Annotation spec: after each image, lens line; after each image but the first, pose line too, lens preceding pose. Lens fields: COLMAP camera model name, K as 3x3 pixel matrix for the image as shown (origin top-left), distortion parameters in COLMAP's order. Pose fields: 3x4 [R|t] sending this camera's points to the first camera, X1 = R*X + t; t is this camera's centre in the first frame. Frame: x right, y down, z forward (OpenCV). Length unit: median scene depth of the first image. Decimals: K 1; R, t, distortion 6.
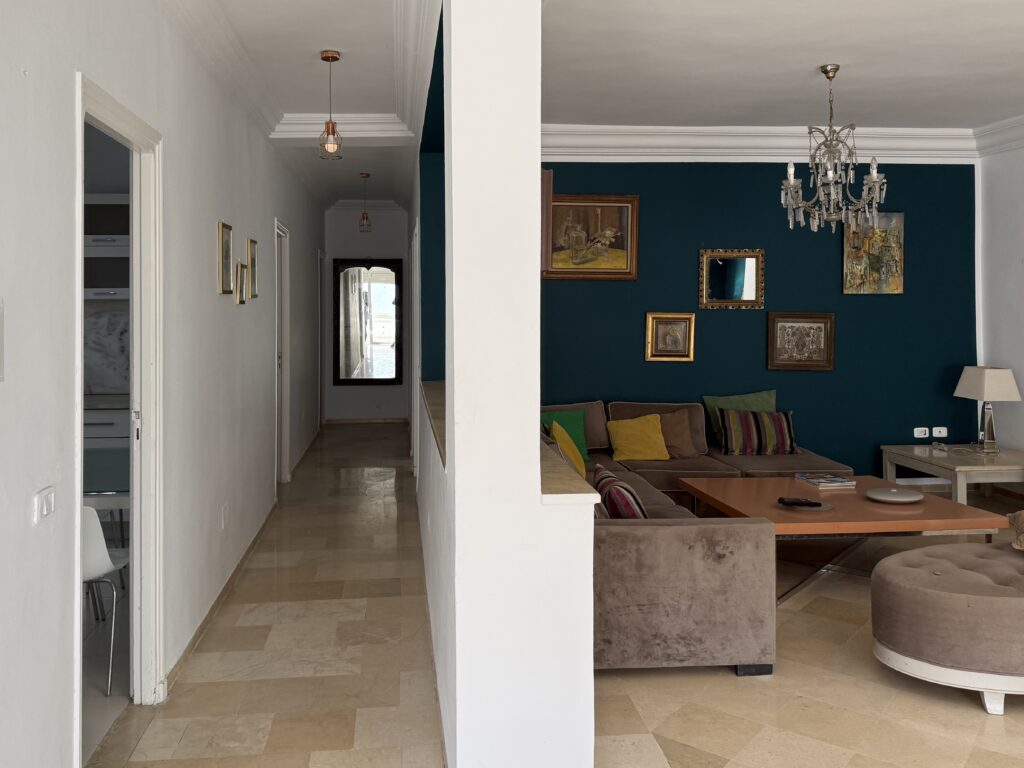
lens RADIAL K [[776.7, 0, 487.7], [0, 776.7, 309.2], [0, 0, 1]] dist [0.044542, -0.057839]
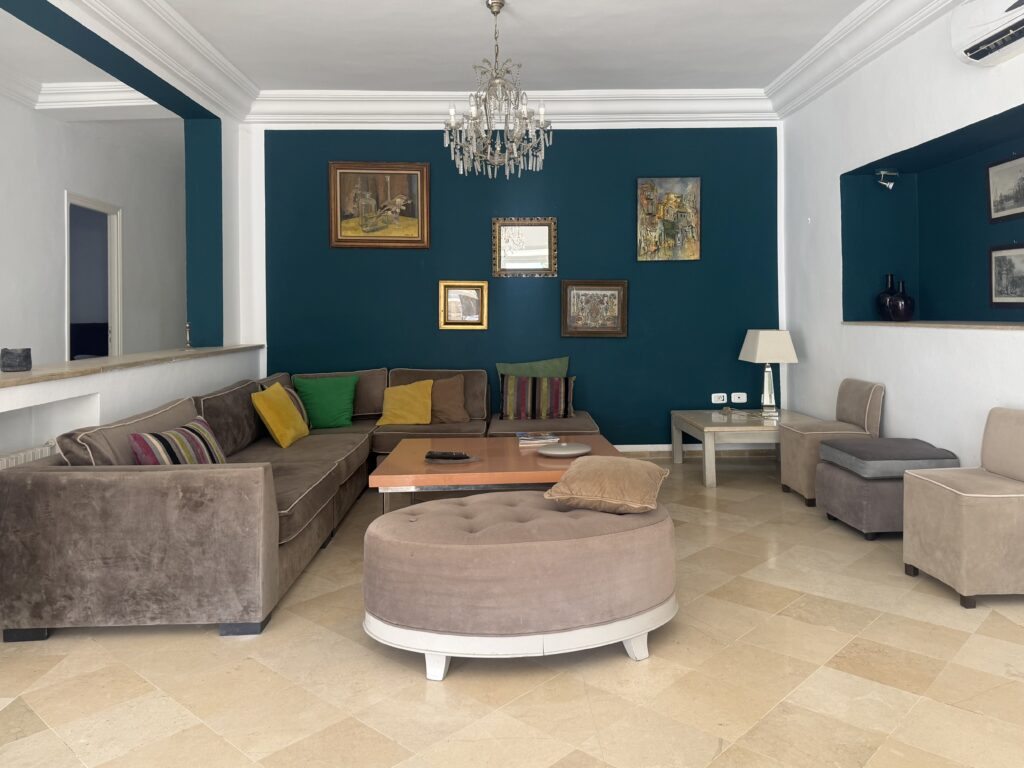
lens RADIAL K [[708.3, 0, 511.1], [0, 708.3, 344.2], [0, 0, 1]] dist [0.064322, -0.074140]
pose [[0.999667, -0.006021, -0.025077, 0.321019], [0.007413, 0.998416, 0.055773, 0.035970], [0.024702, -0.055940, 0.998129, 0.081655]]
